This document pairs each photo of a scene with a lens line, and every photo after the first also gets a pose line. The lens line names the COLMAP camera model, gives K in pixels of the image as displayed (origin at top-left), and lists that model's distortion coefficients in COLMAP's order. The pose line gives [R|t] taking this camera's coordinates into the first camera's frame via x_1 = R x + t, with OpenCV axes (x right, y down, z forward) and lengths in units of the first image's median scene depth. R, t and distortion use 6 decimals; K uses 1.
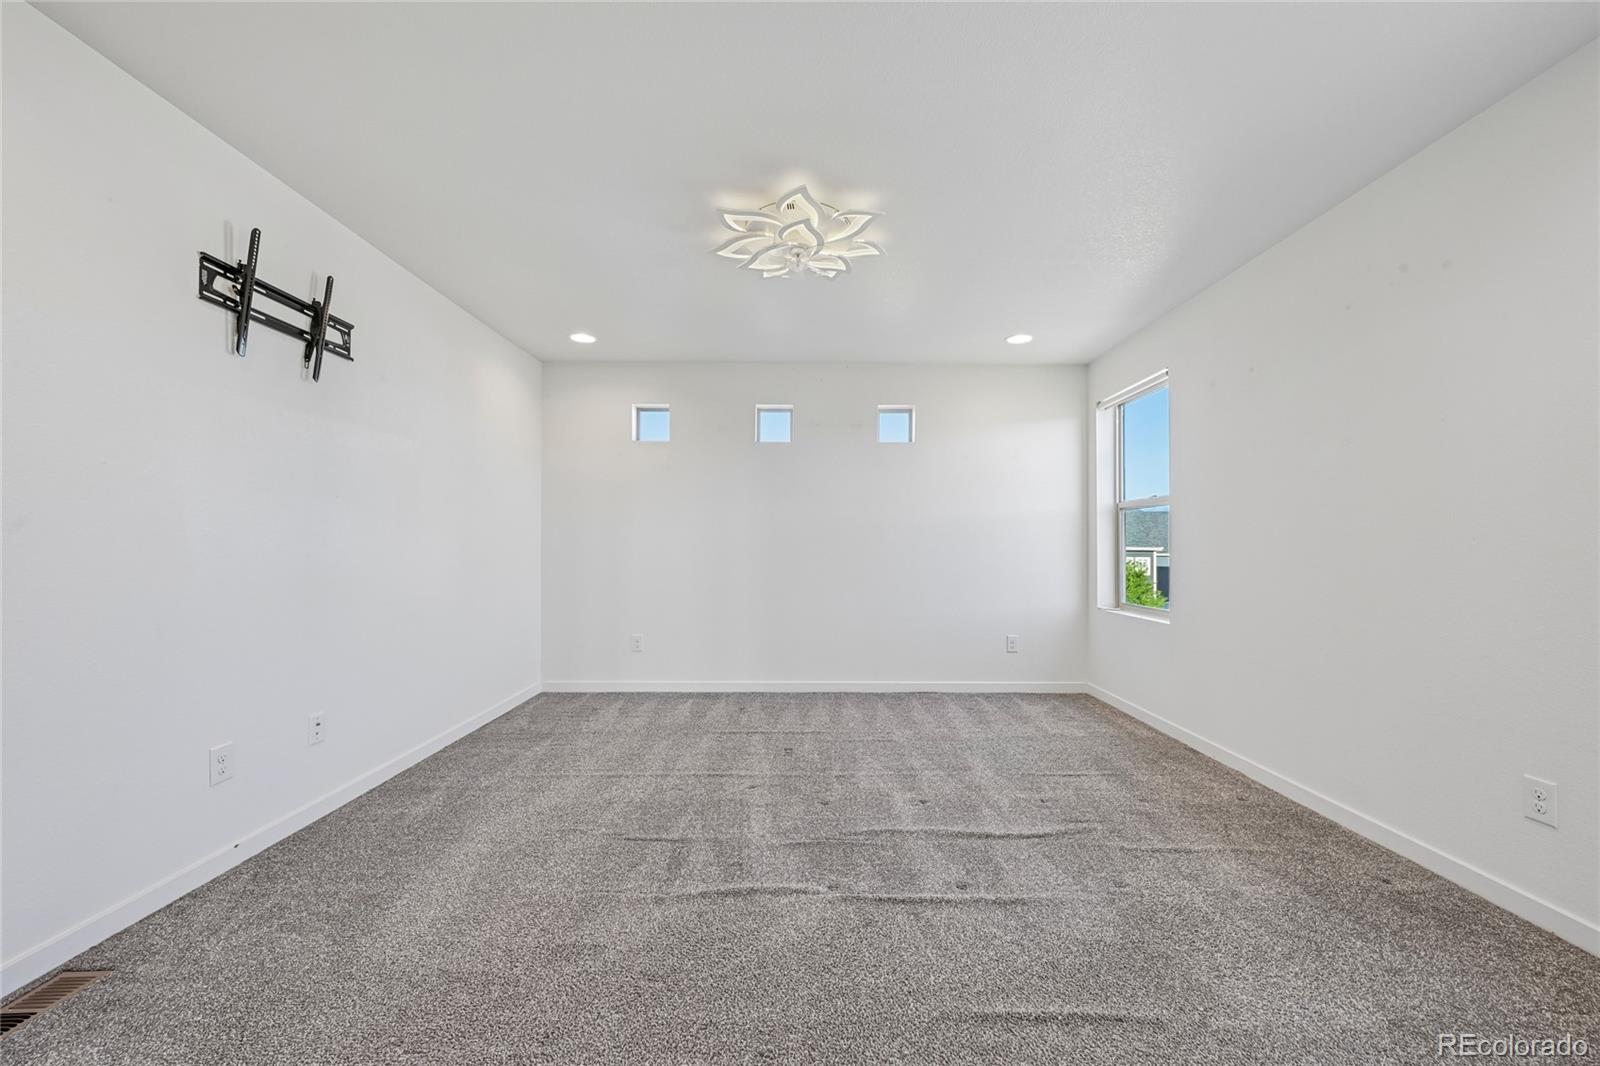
lens RADIAL K [[622.0, 0, 805.3], [0, 622.0, 543.2], [0, 0, 1]] dist [-0.000667, 0.000052]
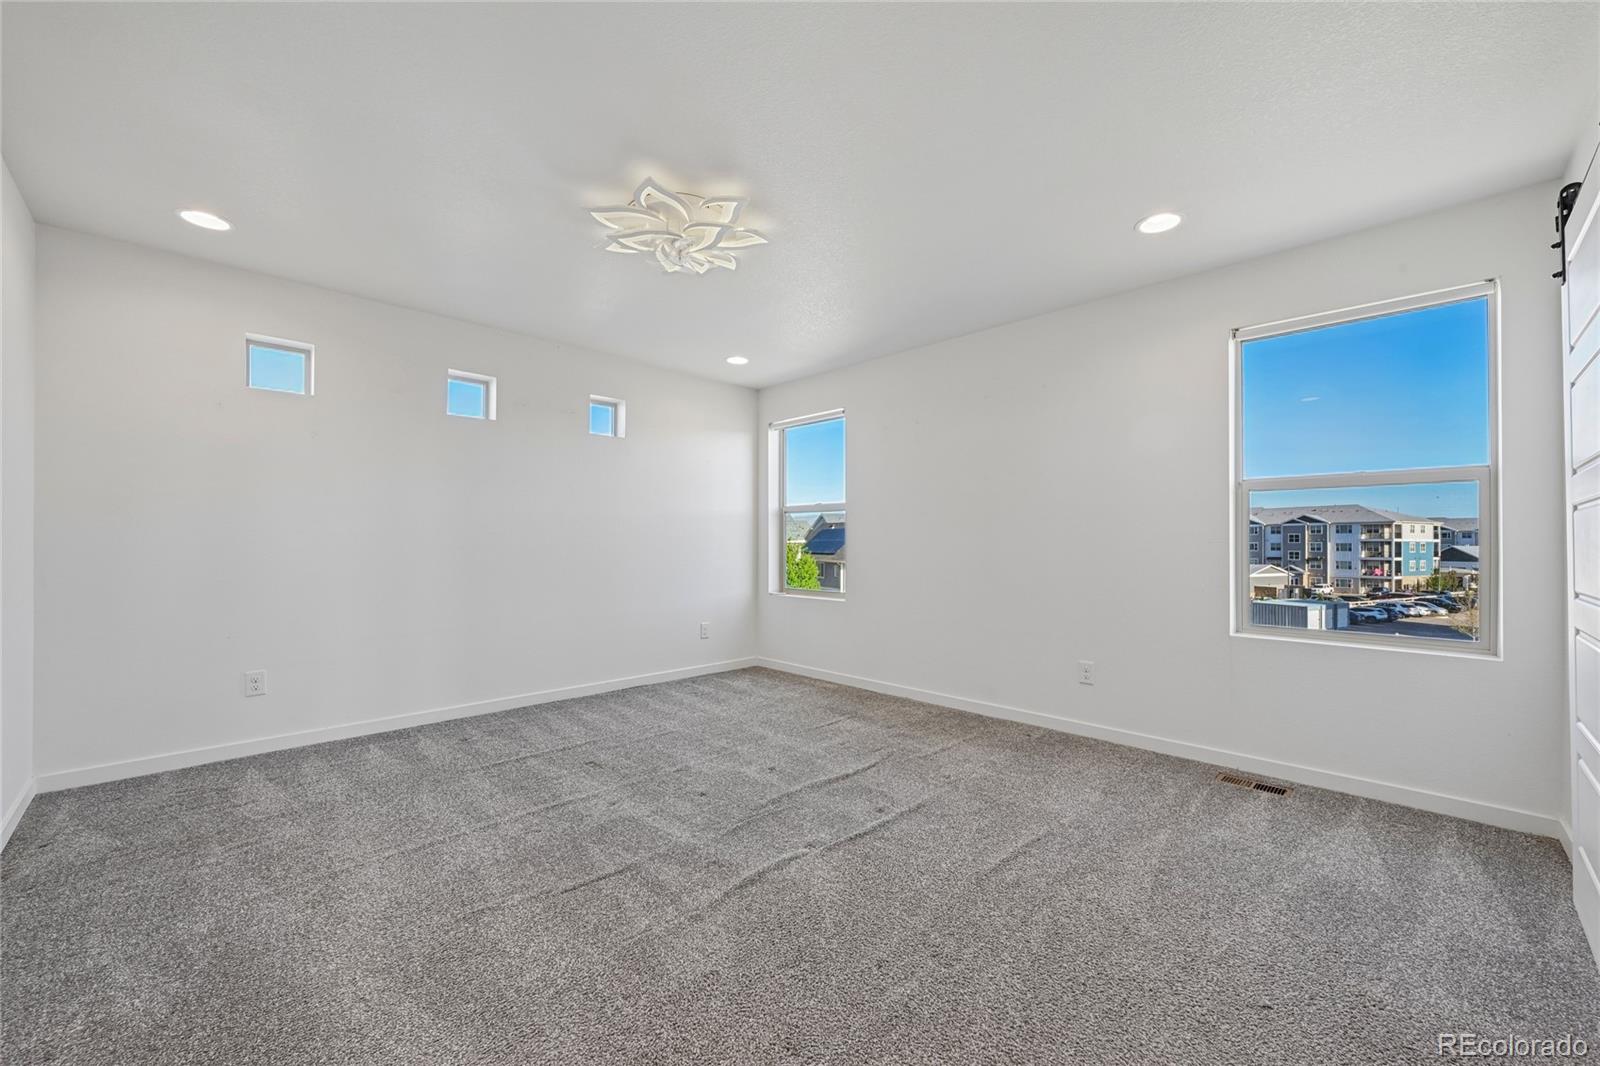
lens RADIAL K [[623.7, 0, 805.0], [0, 623.7, 539.7], [0, 0, 1]] dist [-0.000752, -0.000004]
pose [[0.709811, 0.004403, 0.704378, -0.560444], [-0.005757, 0.999983, -0.000450, -0.000603], [-0.704368, -0.003735, 0.709825, 0.151931]]
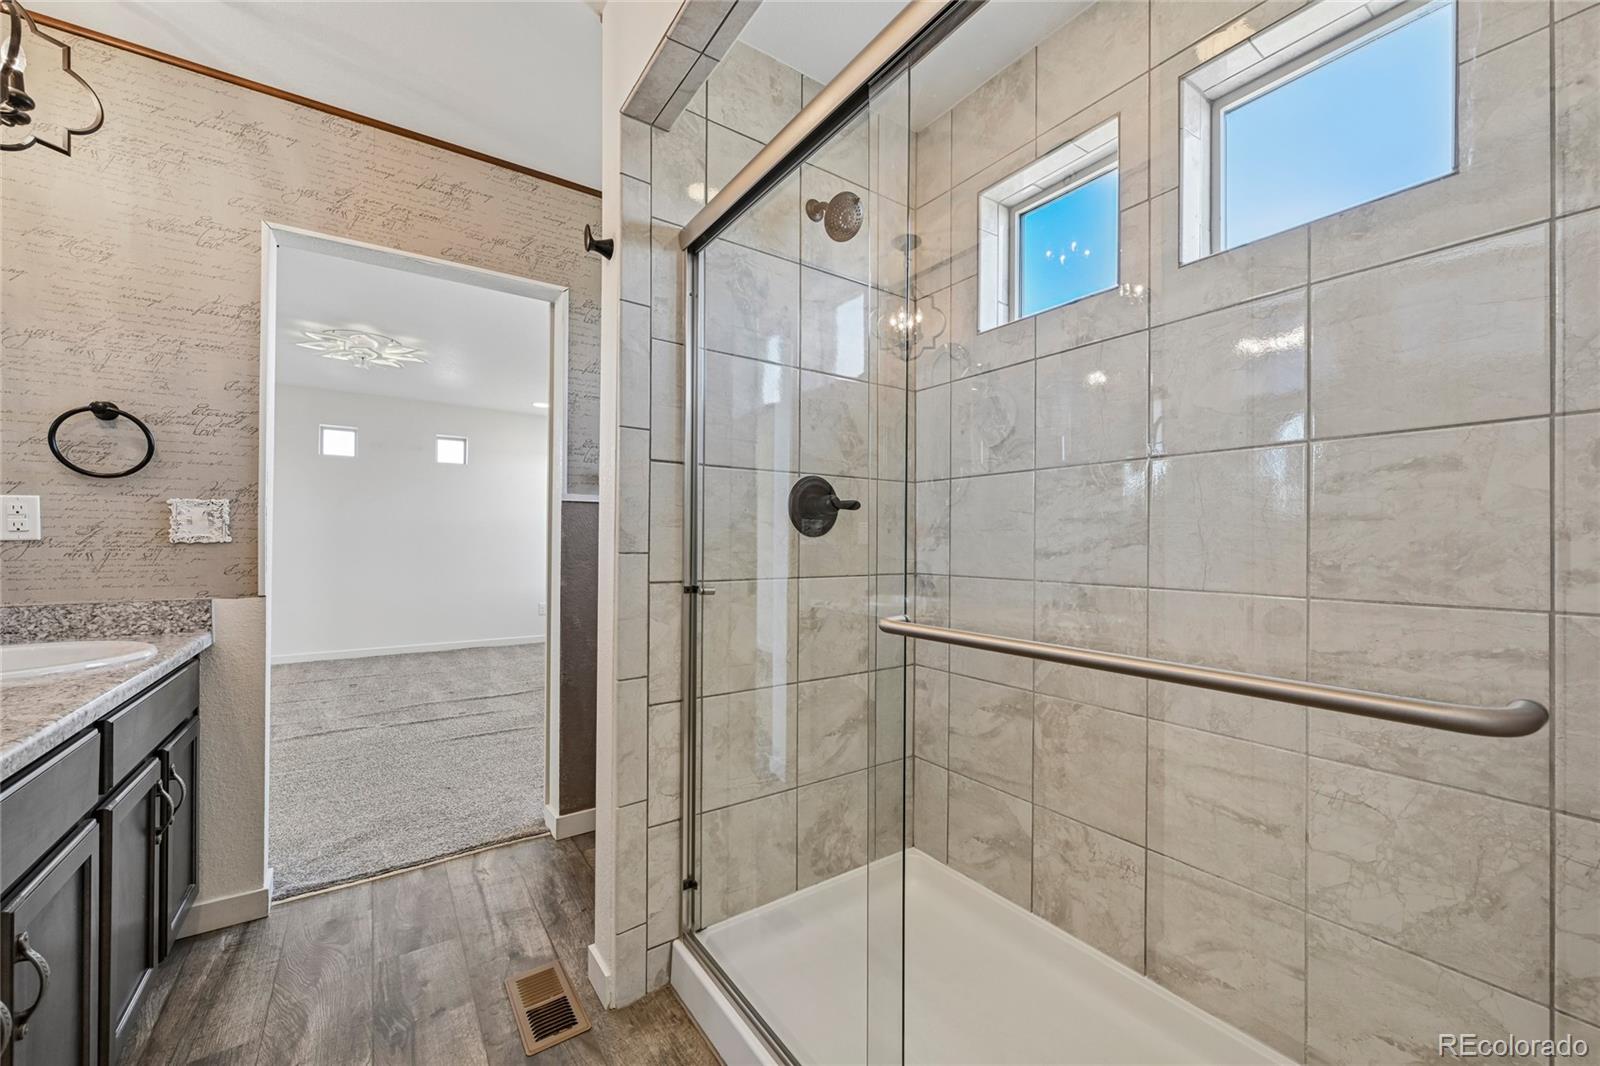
lens RADIAL K [[623.7, 0, 805.0], [0, 623.7, 539.7], [0, 0, 1]] dist [-0.000752, -0.000004]
pose [[0.821011, 0.004557, 0.570895, 0.007862], [-0.007457, 0.999968, 0.002742, -0.013353], [-0.570864, -0.006508, 0.821019, -0.934818]]
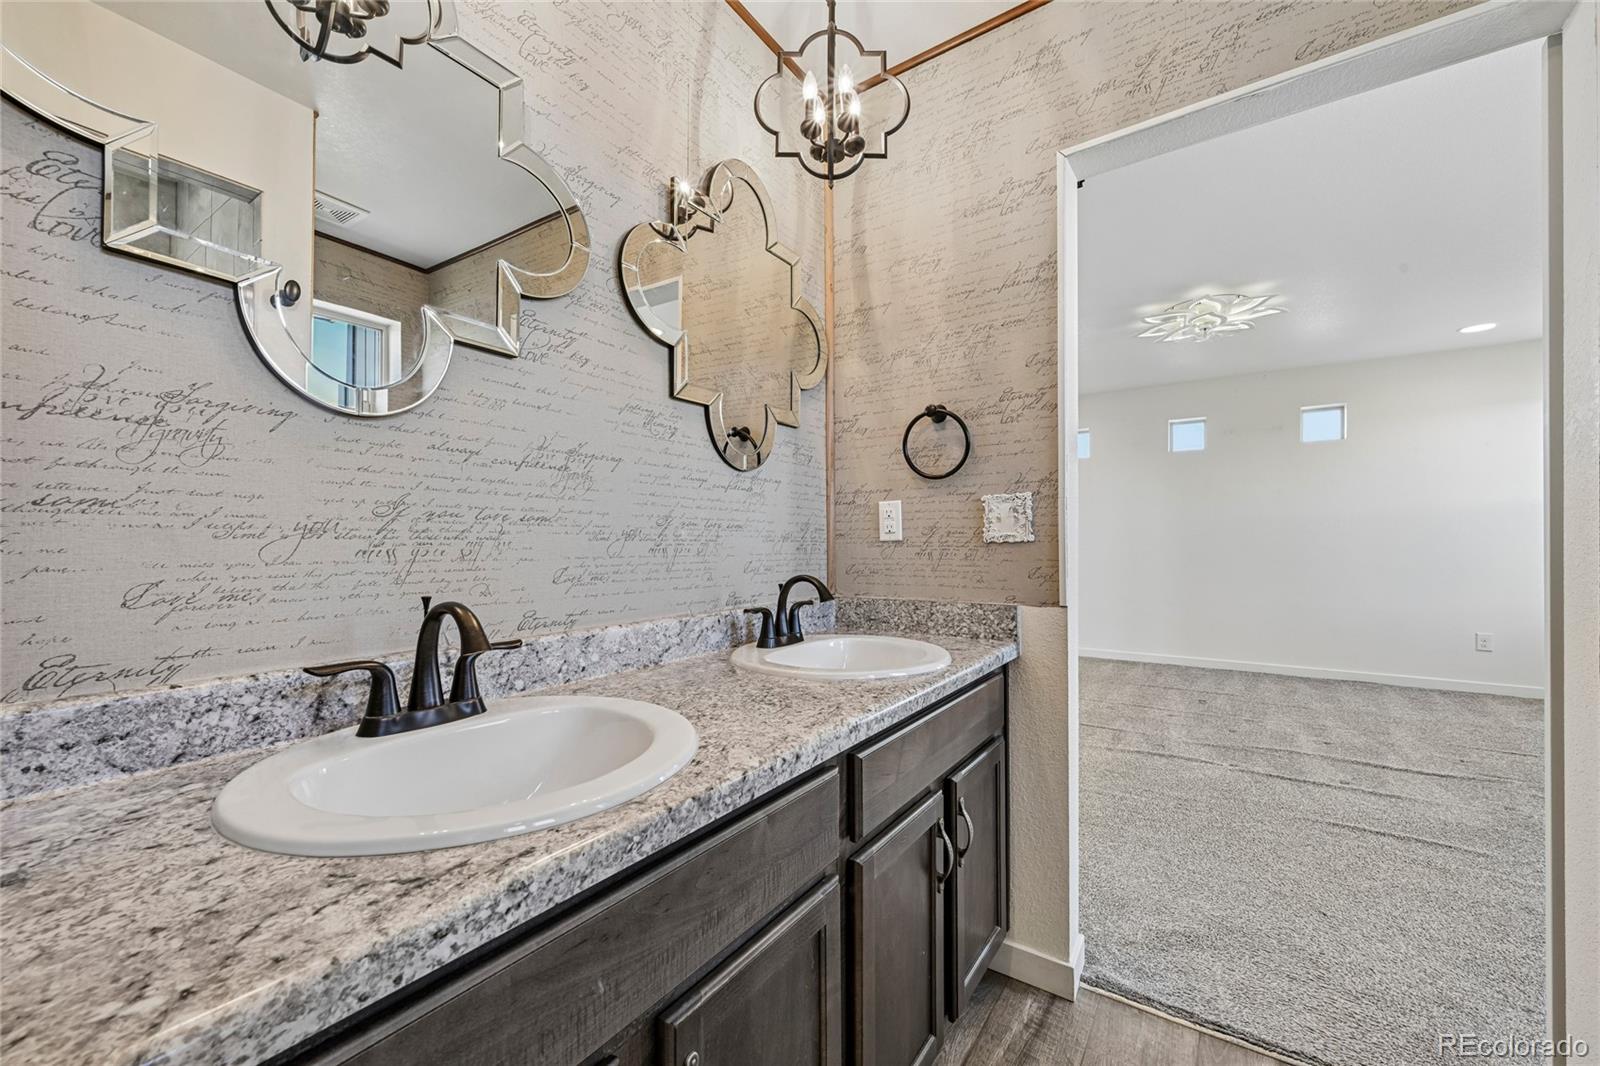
lens RADIAL K [[623.7, 0, 805.0], [0, 623.7, 539.7], [0, 0, 1]] dist [-0.000752, -0.000004]
pose [[0.823418, -0.007709, -0.567383, 0.037540], [0.010004, 0.999950, 0.000932, -0.008368], [0.567347, -0.006443, 0.823454, -0.628065]]
